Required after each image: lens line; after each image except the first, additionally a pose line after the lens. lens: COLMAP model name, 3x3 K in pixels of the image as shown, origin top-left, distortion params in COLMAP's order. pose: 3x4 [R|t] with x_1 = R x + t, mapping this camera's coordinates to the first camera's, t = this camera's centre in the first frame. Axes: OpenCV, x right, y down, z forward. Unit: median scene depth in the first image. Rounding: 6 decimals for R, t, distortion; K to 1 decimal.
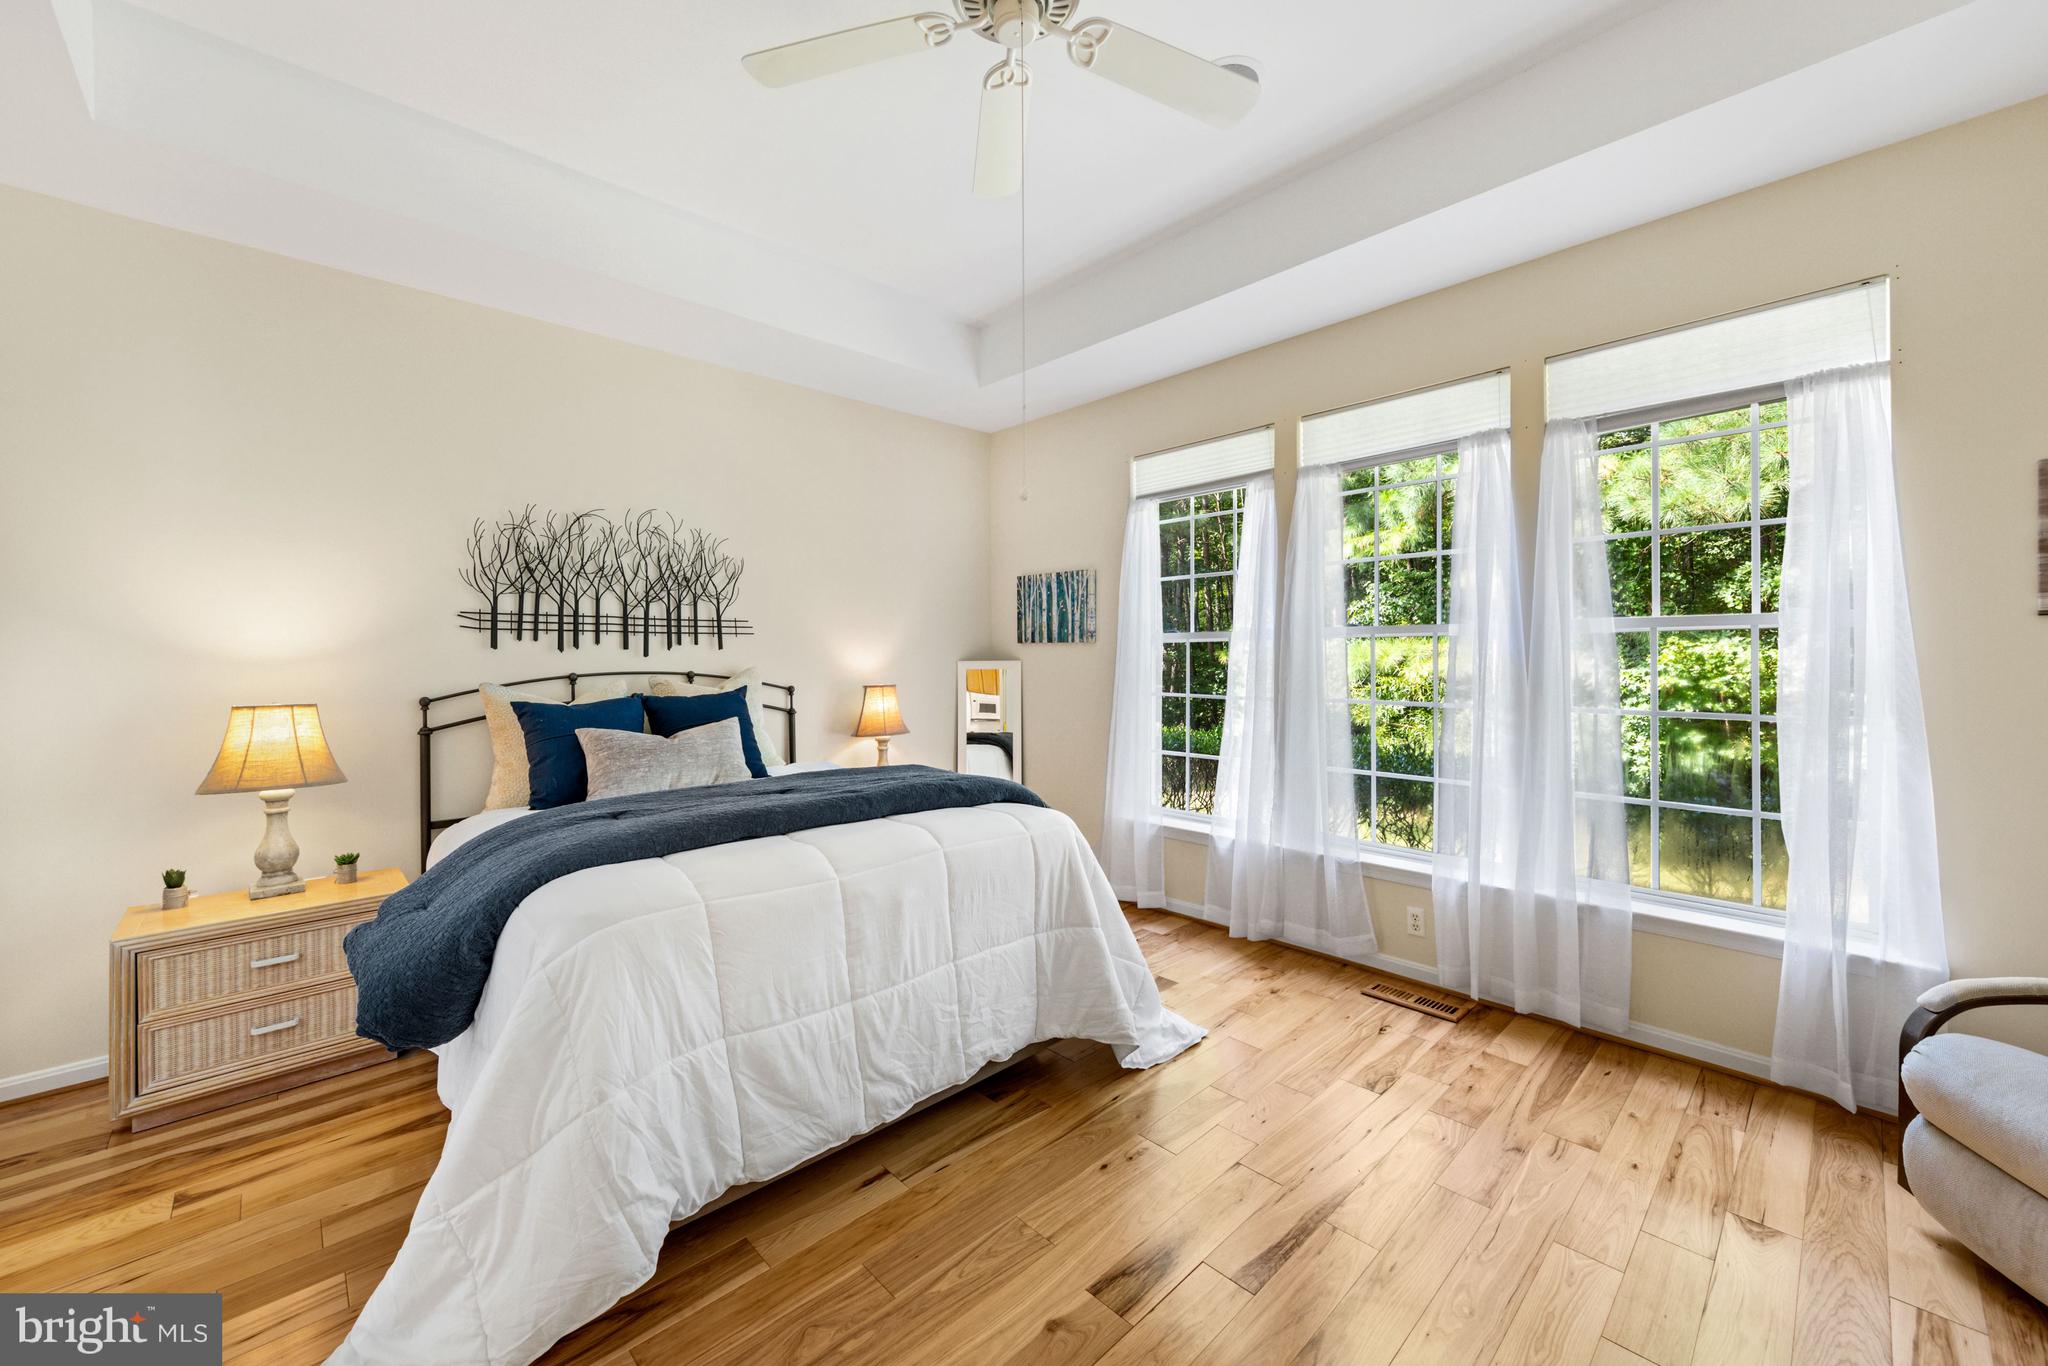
lens RADIAL K [[795.0, 0, 1034.9], [0, 795.0, 651.8], [0, 0, 1]] dist [0.007078, -0.000380]
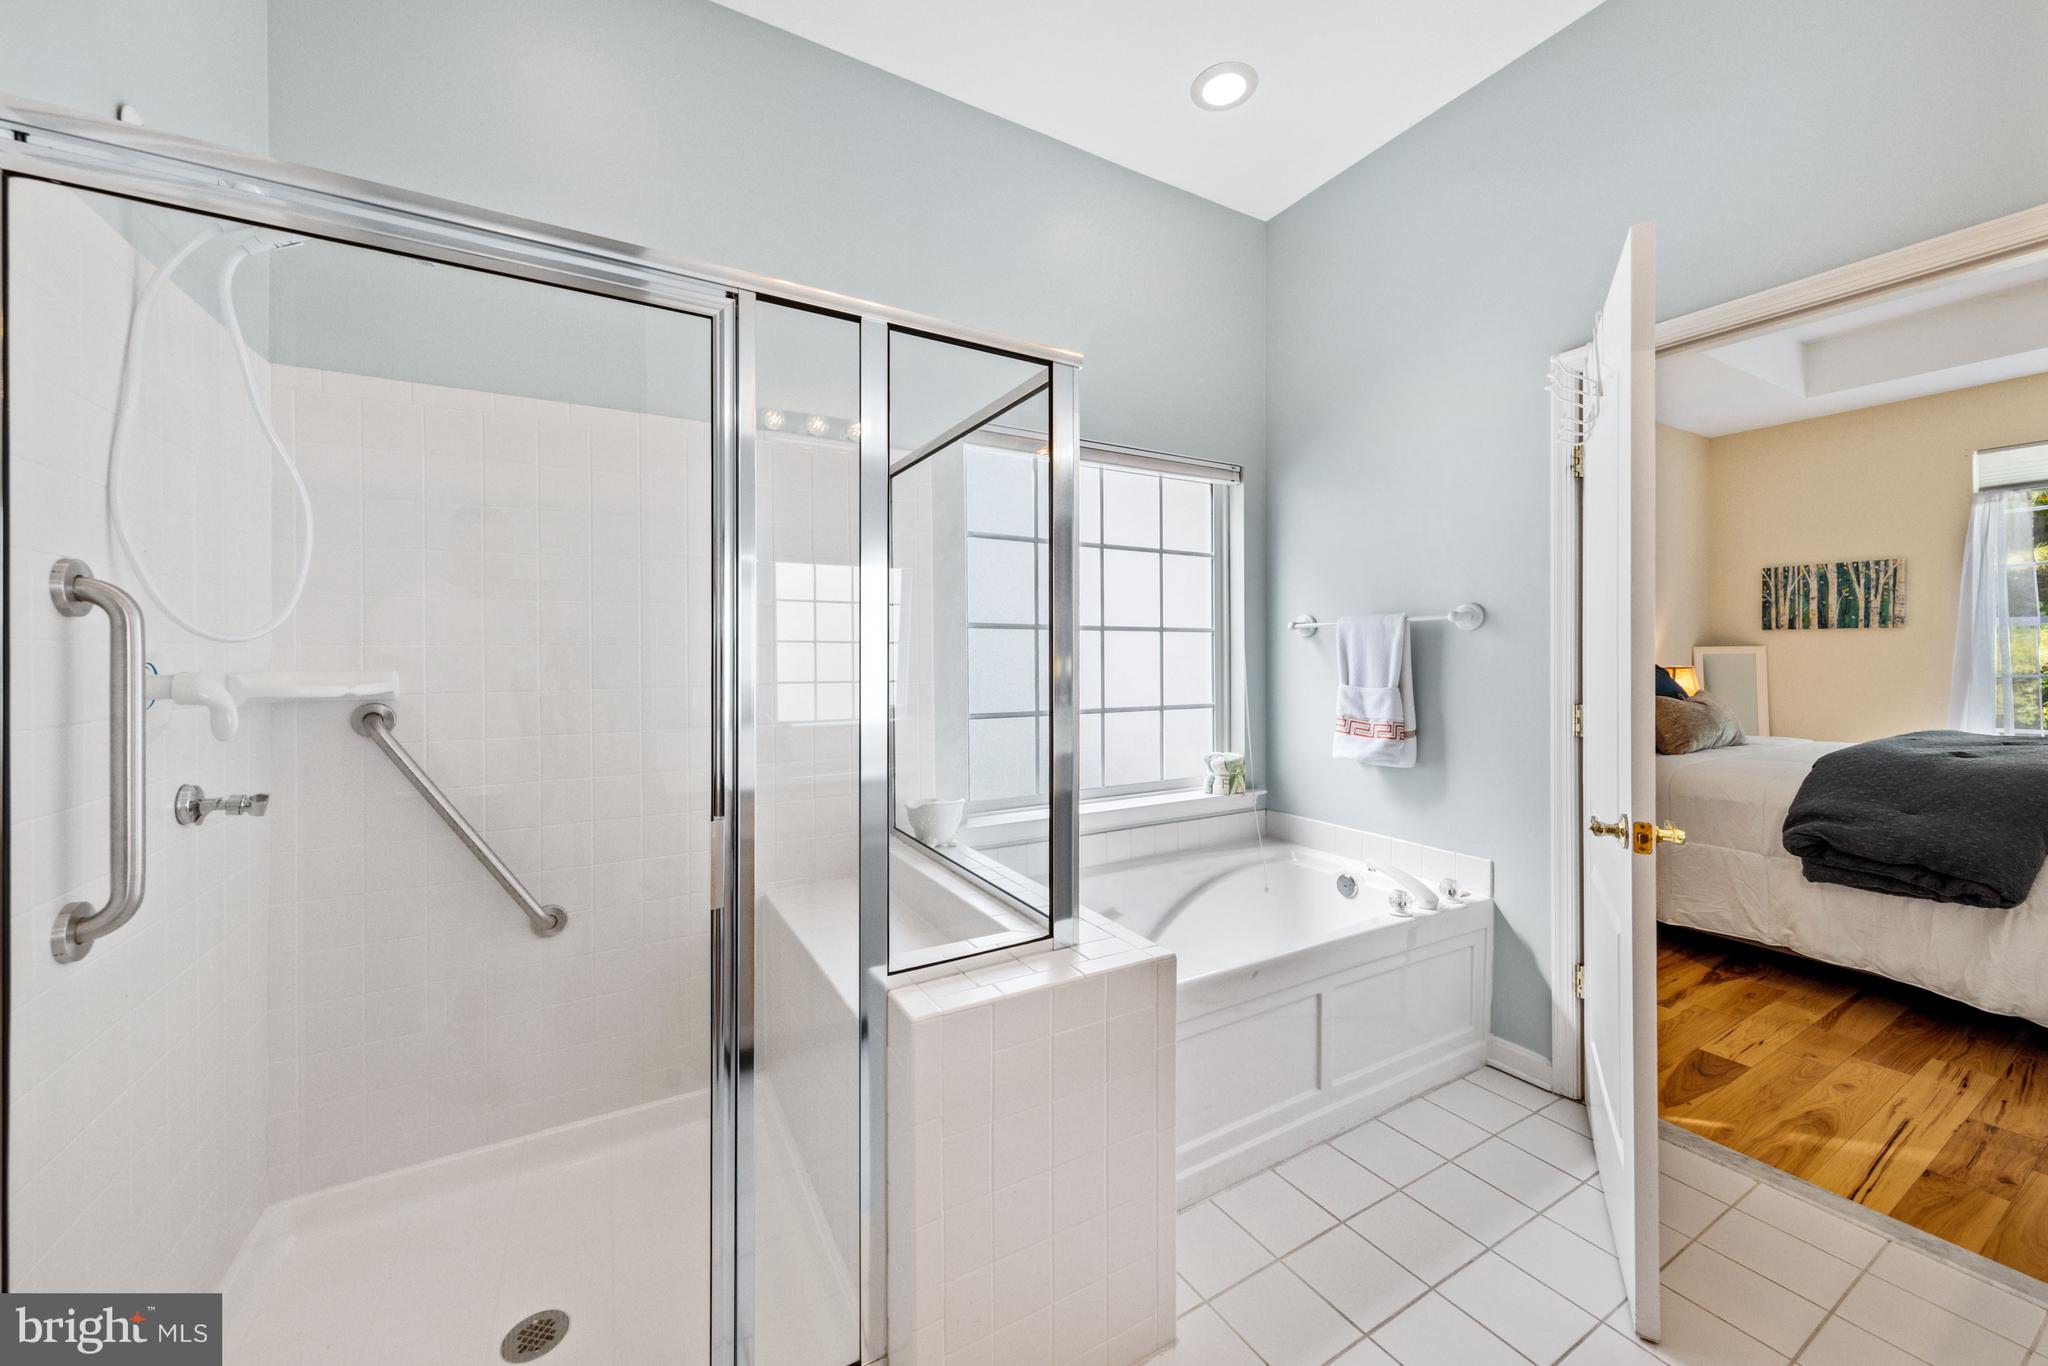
lens RADIAL K [[762.8, 0, 993.9], [0, 762.8, 642.8], [0, 0, 1]] dist [0.007710, -0.000580]
pose [[0.970126, -0.004038, -0.242569, -1.052702], [0.002175, 0.999966, -0.007948, 0.018045], [0.242593, 0.007183, 0.970102, -0.369008]]
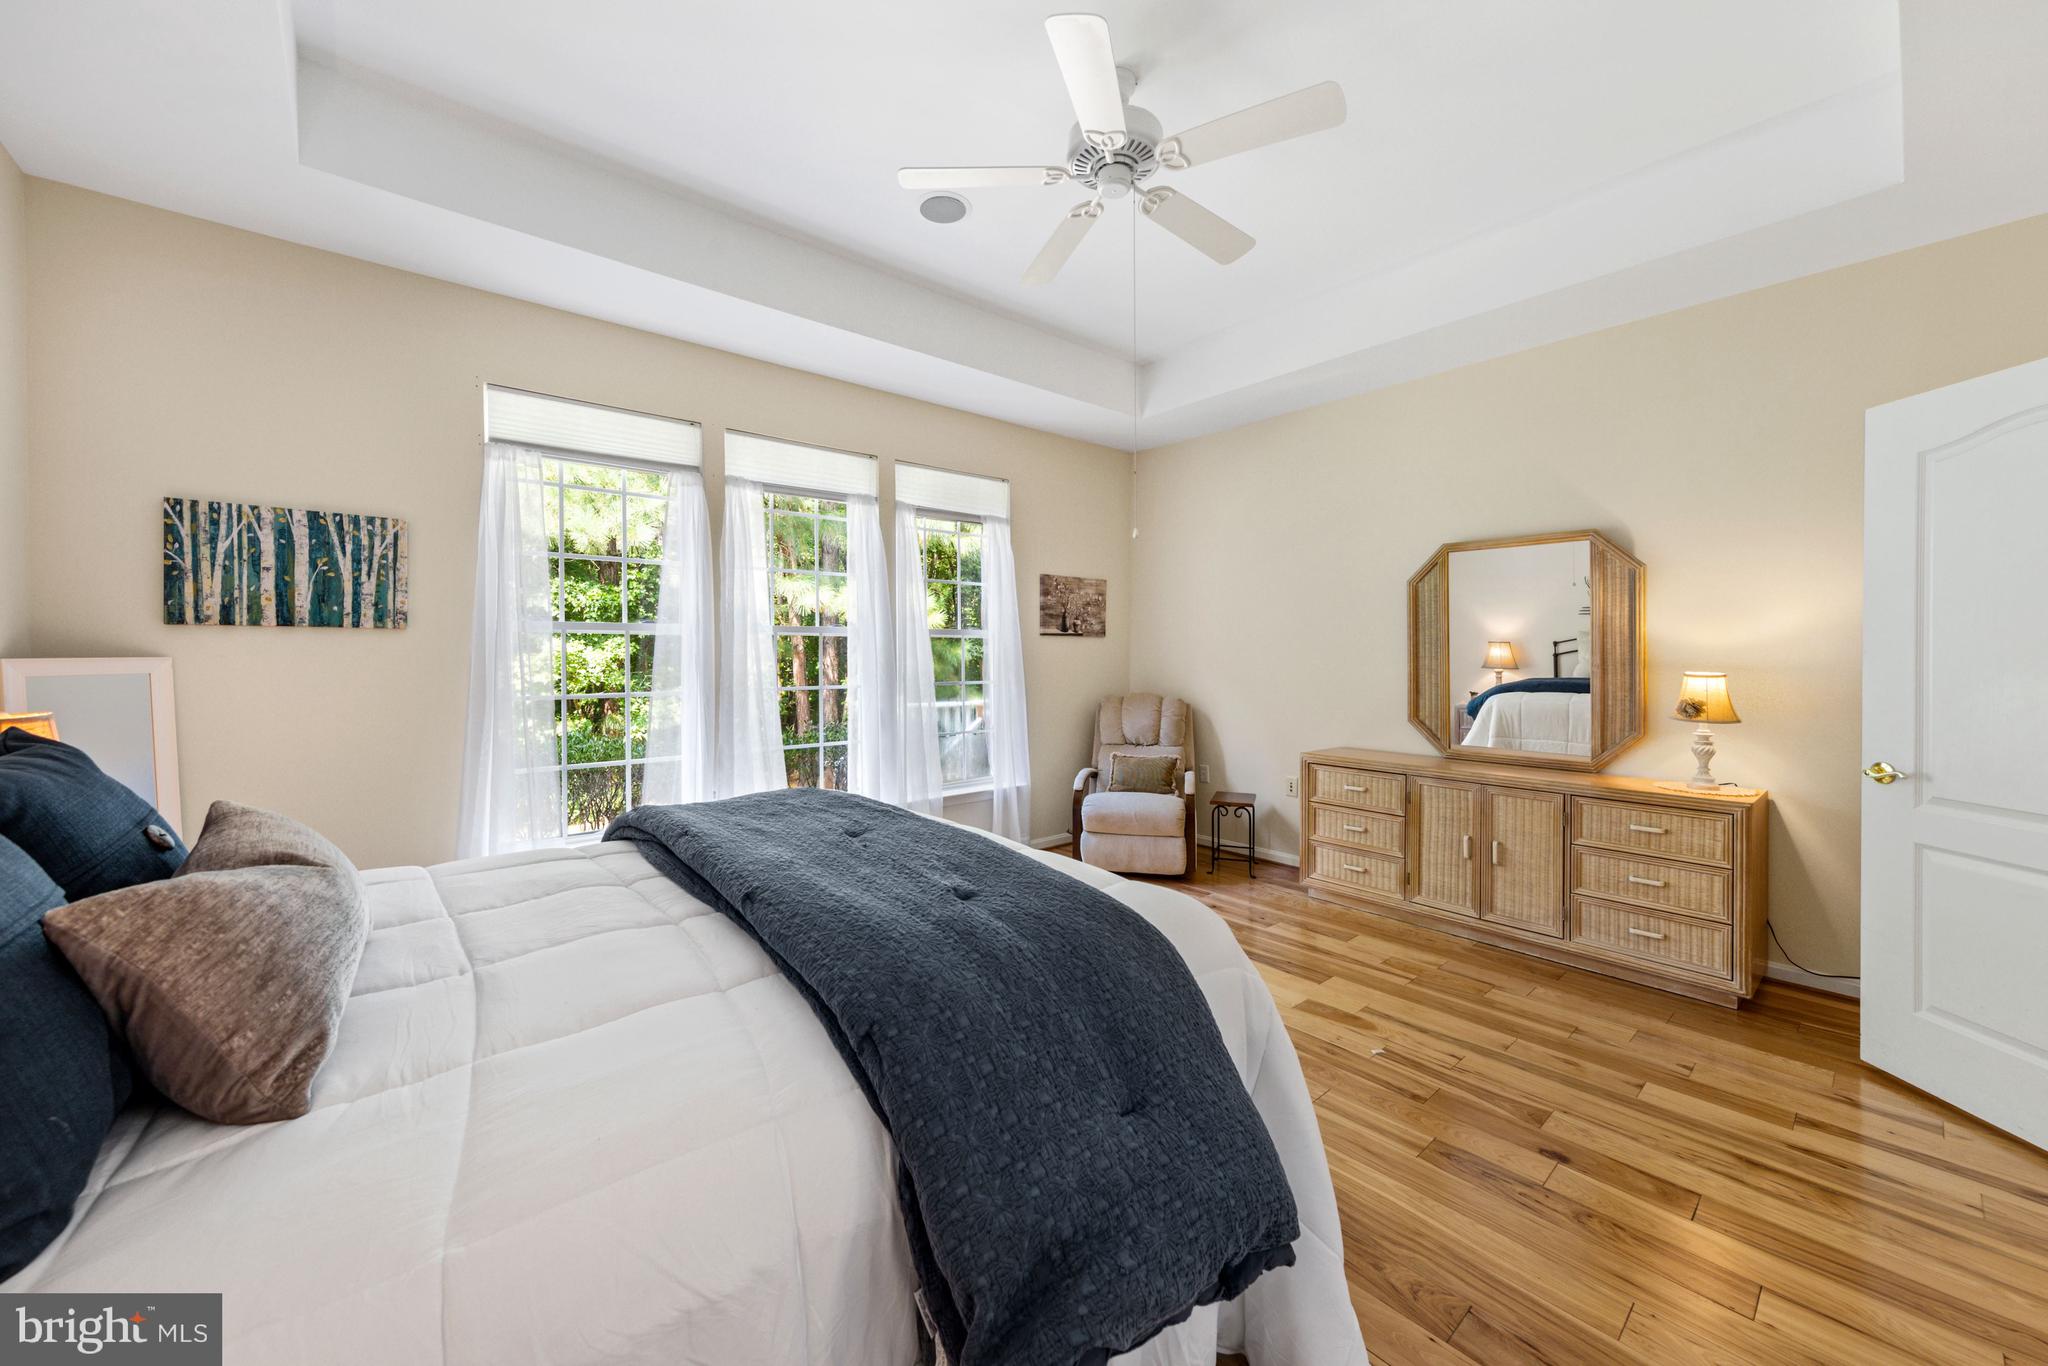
lens RADIAL K [[762.8, 0, 1028.2], [0, 762.8, 671.9], [0, 0, 1]] dist [0.007710, -0.000580]
pose [[0.051929, -0.011260, 0.998587, -0.673228], [0.004724, 0.999928, 0.011030, 0.024848], [-0.998640, 0.004144, 0.051978, 0.533113]]
